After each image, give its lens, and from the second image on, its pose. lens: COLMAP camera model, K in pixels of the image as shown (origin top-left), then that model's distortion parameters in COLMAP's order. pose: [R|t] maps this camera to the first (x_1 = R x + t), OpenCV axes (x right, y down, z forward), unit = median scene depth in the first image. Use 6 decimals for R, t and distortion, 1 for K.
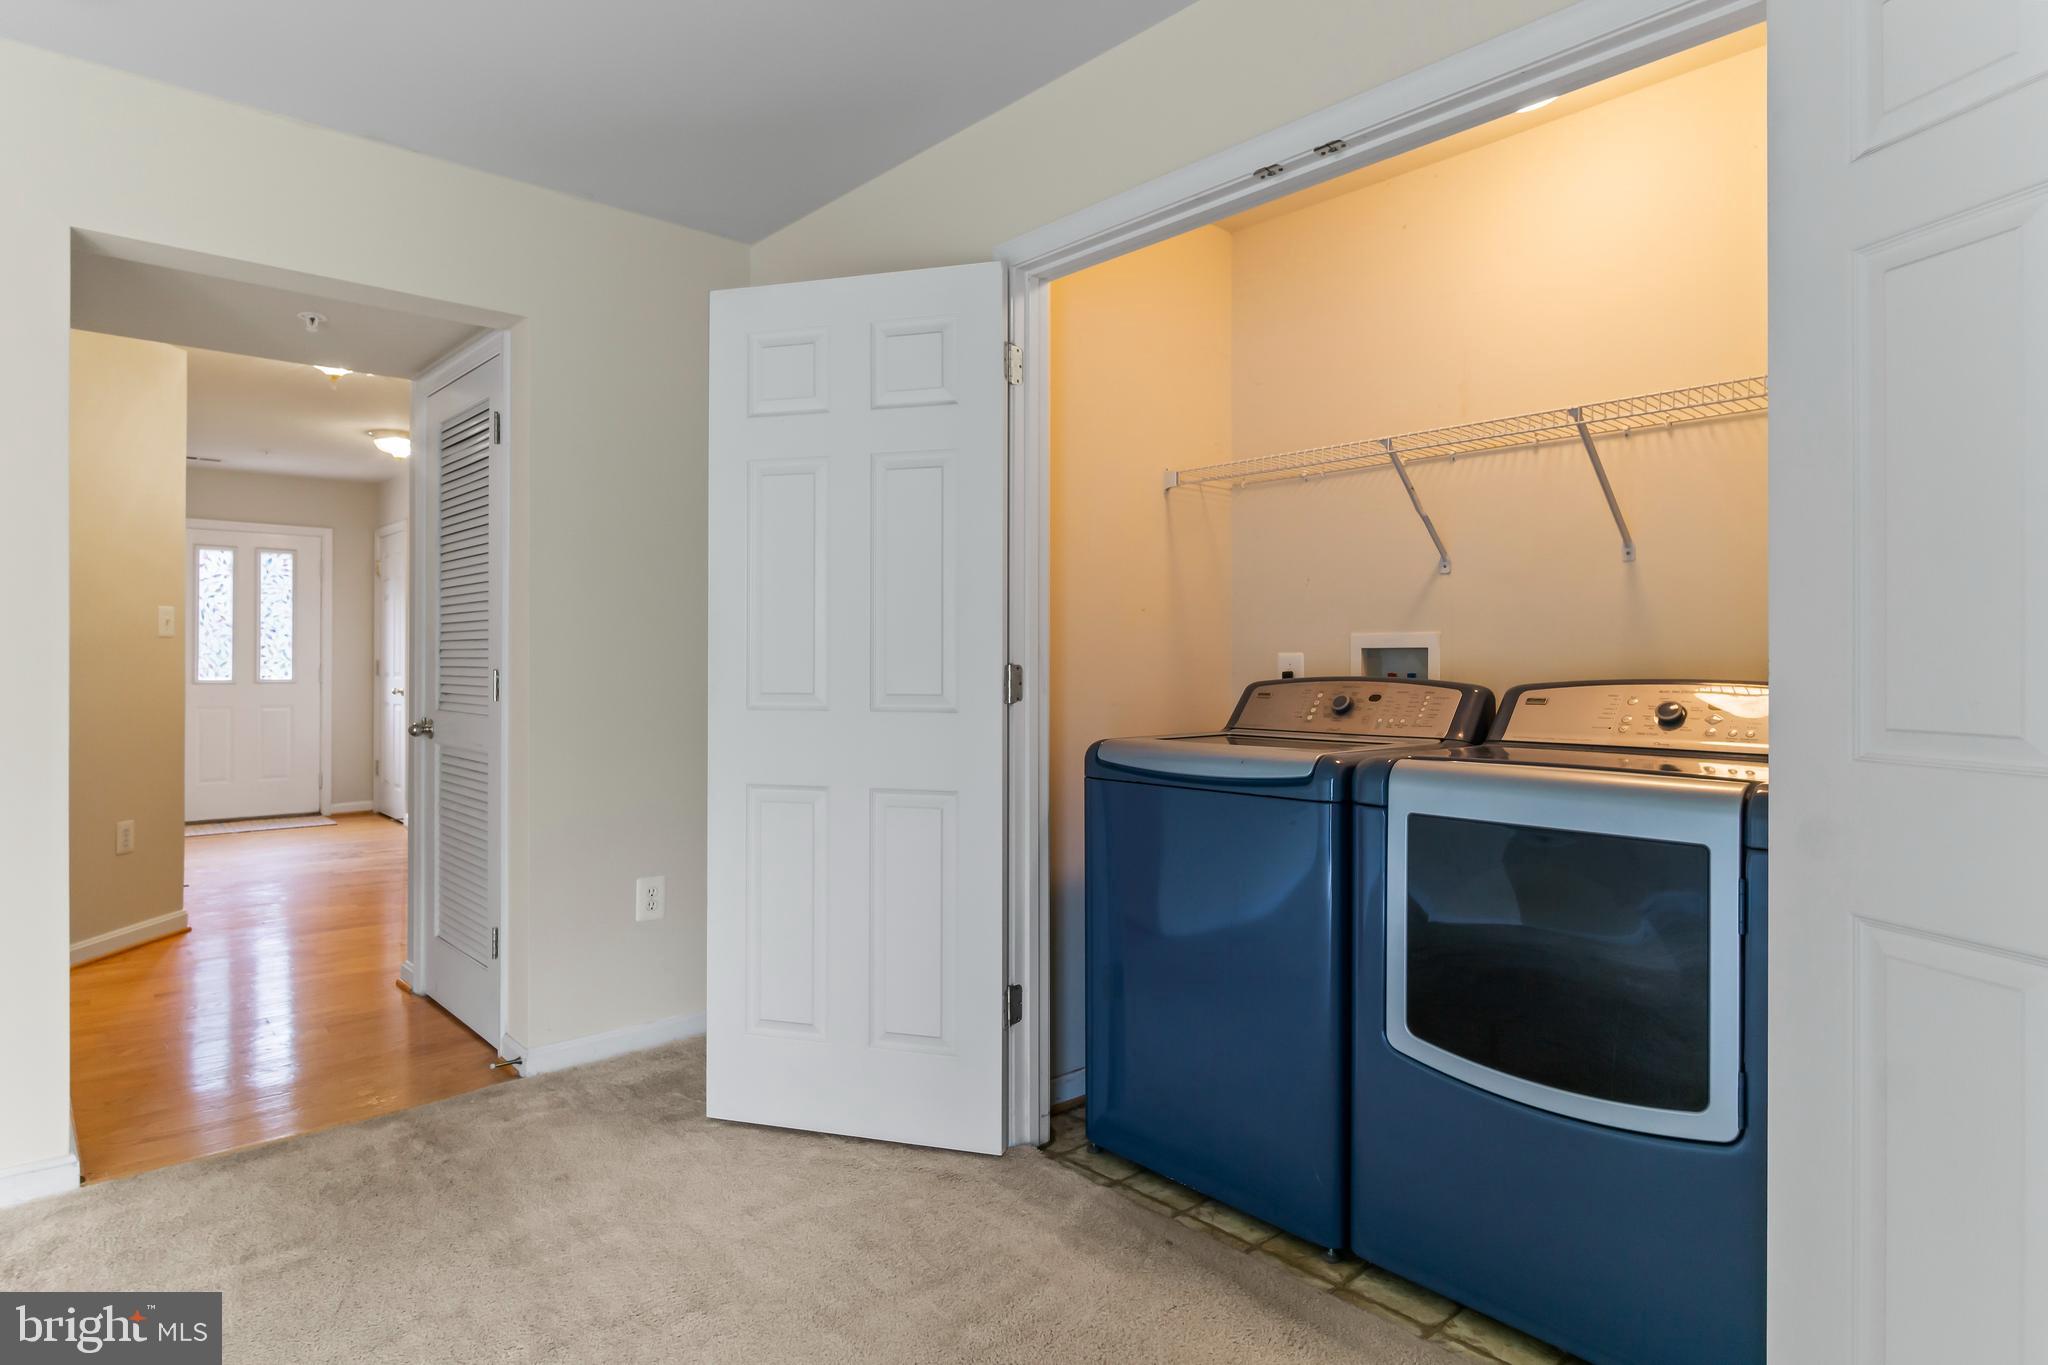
lens RADIAL K [[1100.6, 0, 1026.0], [0, 1100.6, 664.2], [0, 0, 1]] dist [-0.002701, -0.002553]
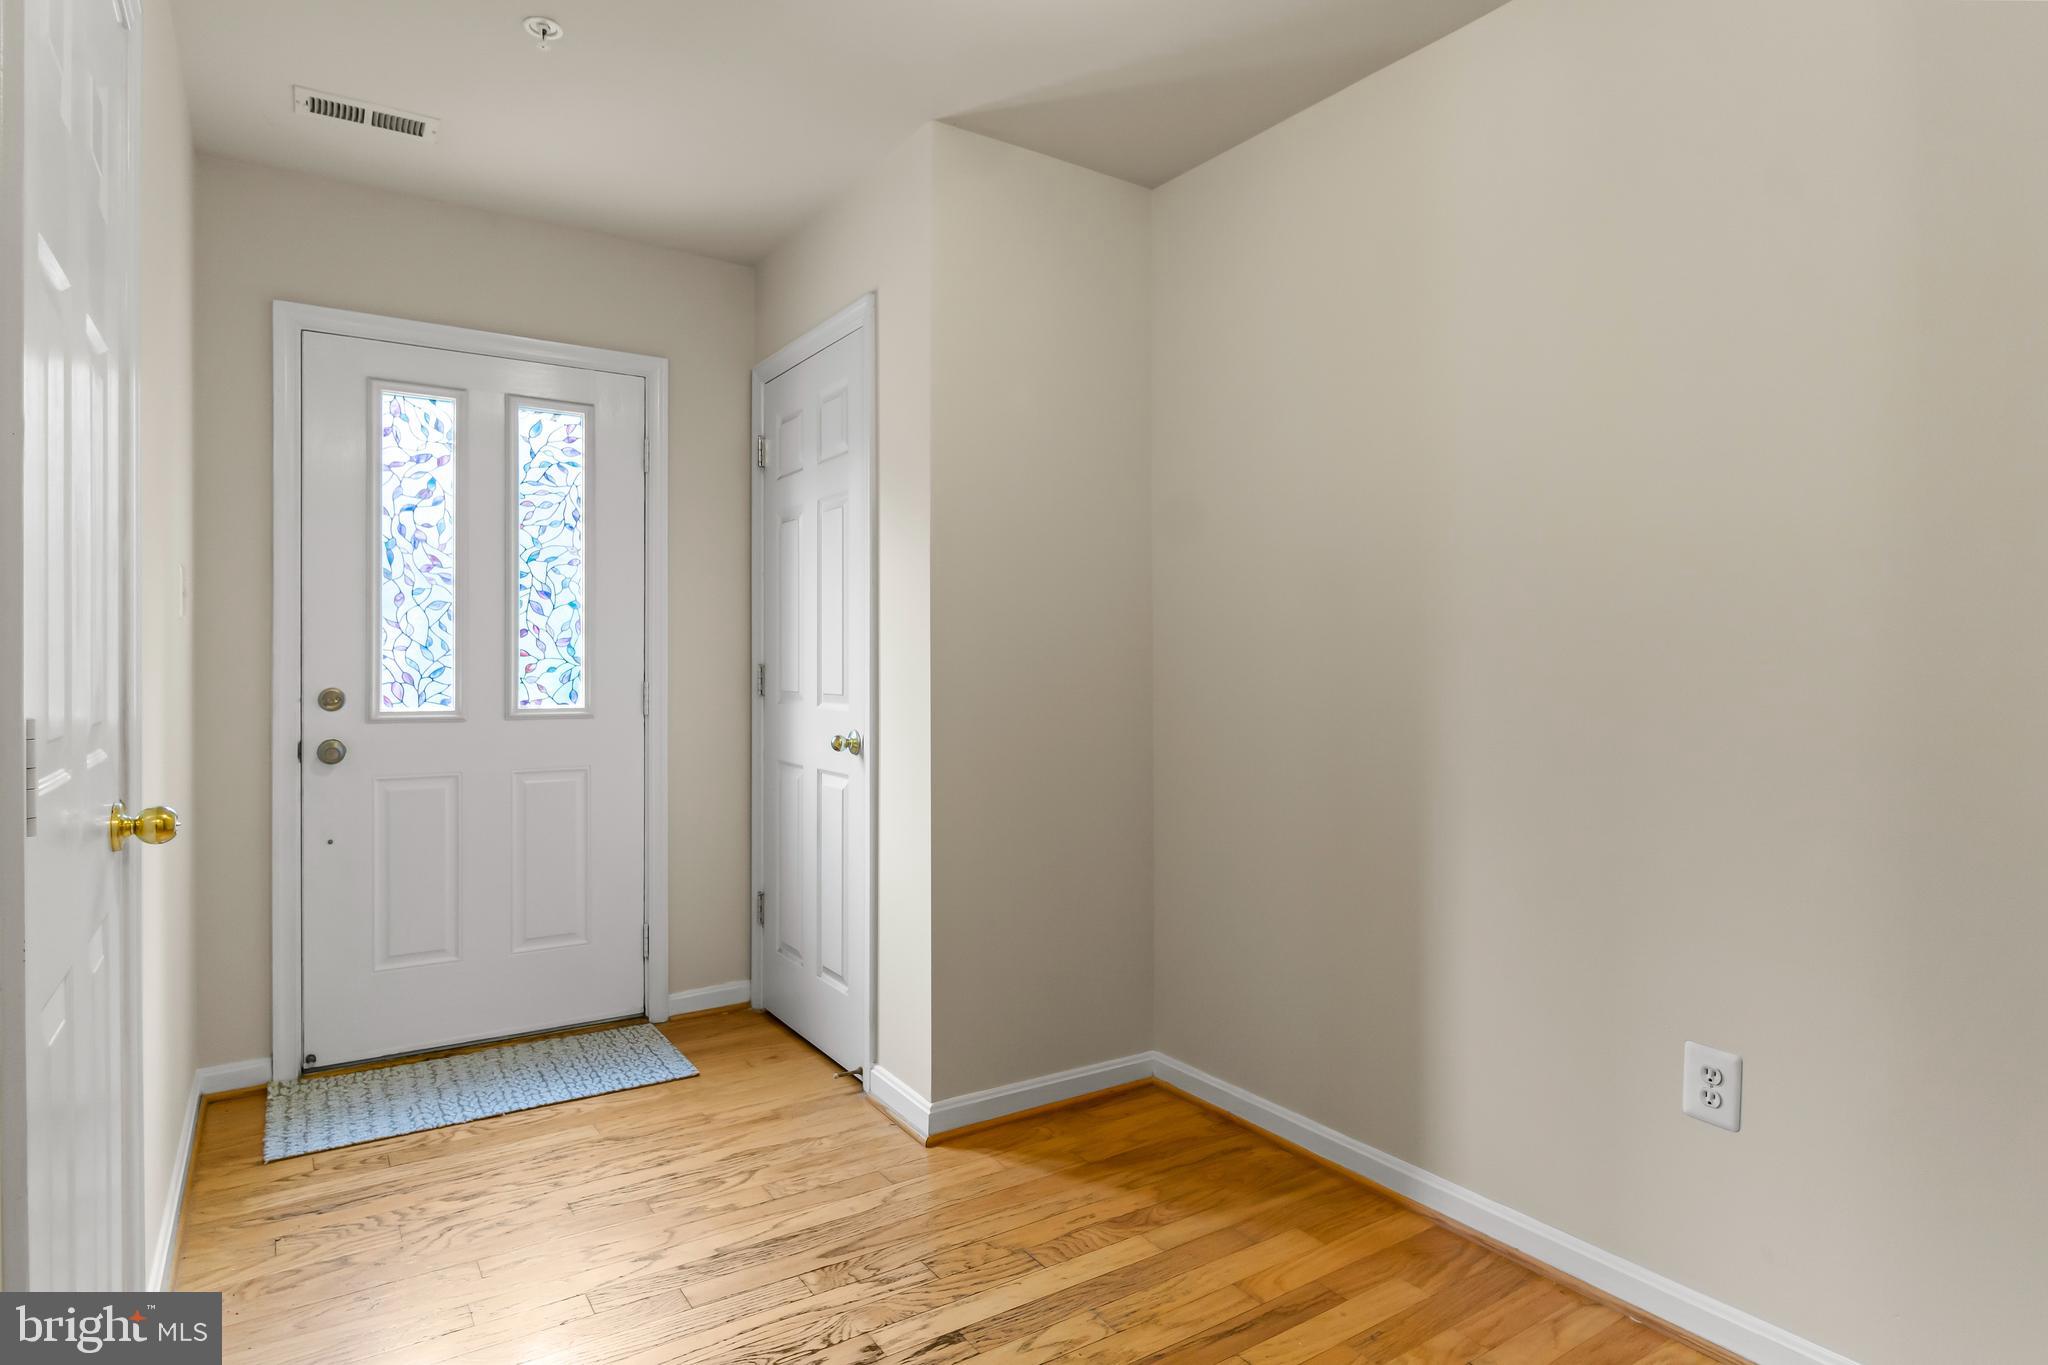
lens RADIAL K [[1100.6, 0, 1030.4], [0, 1100.6, 678.1], [0, 0, 1]] dist [-0.002701, -0.002553]
pose [[0.986136, -0.006485, -0.165815, -0.441133], [0.006162, 0.999978, -0.002463, 0.004229], [0.165827, 0.001408, 0.986154, 0.627775]]
